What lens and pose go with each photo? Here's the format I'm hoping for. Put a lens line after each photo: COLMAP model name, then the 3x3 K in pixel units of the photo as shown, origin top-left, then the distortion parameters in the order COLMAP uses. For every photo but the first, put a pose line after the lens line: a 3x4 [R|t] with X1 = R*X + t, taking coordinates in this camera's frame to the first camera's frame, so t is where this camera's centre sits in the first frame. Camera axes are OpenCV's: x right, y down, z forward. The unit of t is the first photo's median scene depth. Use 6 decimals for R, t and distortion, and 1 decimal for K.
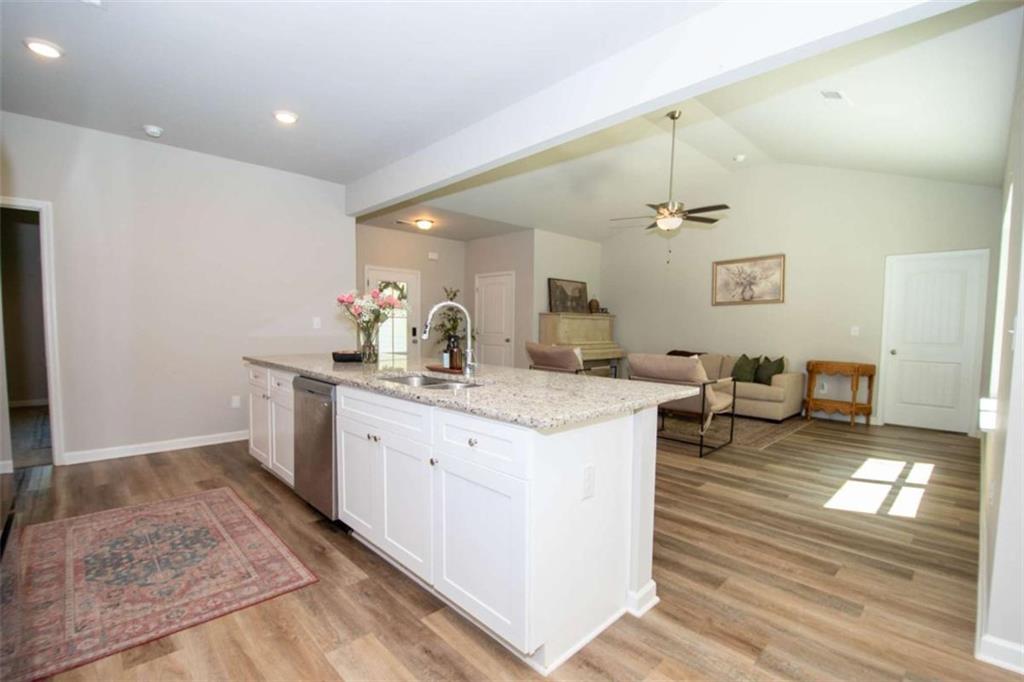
lens RADIAL K [[461.7, 0, 512.0], [0, 461.7, 341.0], [0, 0, 1]] dist [0.000405, -0.014460]
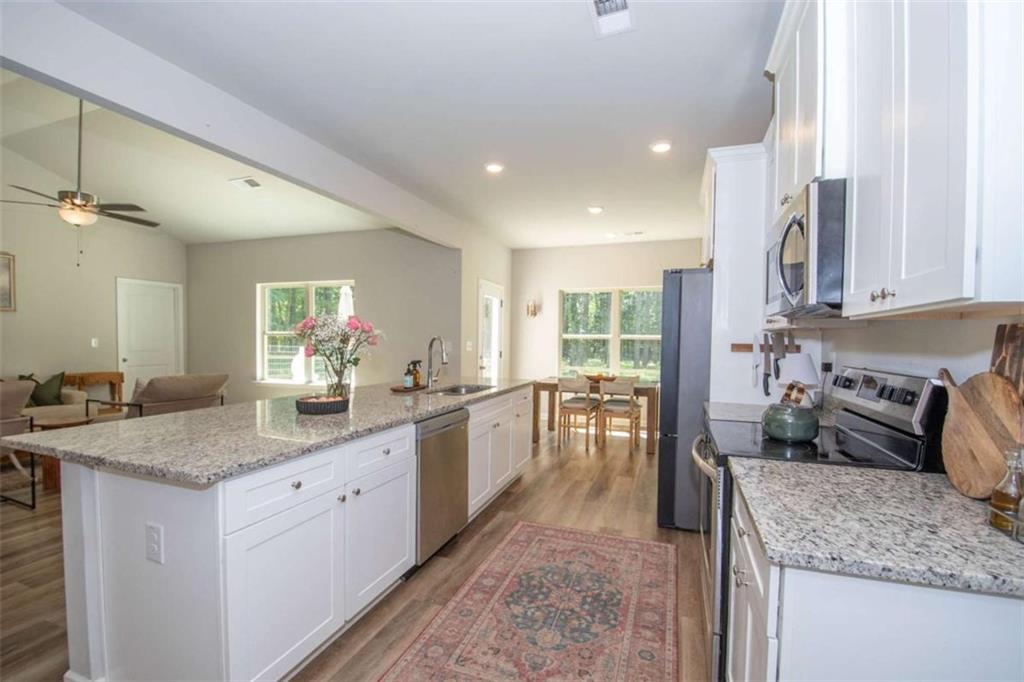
lens RADIAL K [[461.7, 0, 512.0], [0, 461.7, 341.0], [0, 0, 1]] dist [0.000405, -0.014460]
pose [[-0.449628, -0.020675, 0.892976, -1.578607], [0.012578, 0.999486, 0.029474, -0.115382], [-0.893127, 0.024484, -0.449137, 1.507523]]
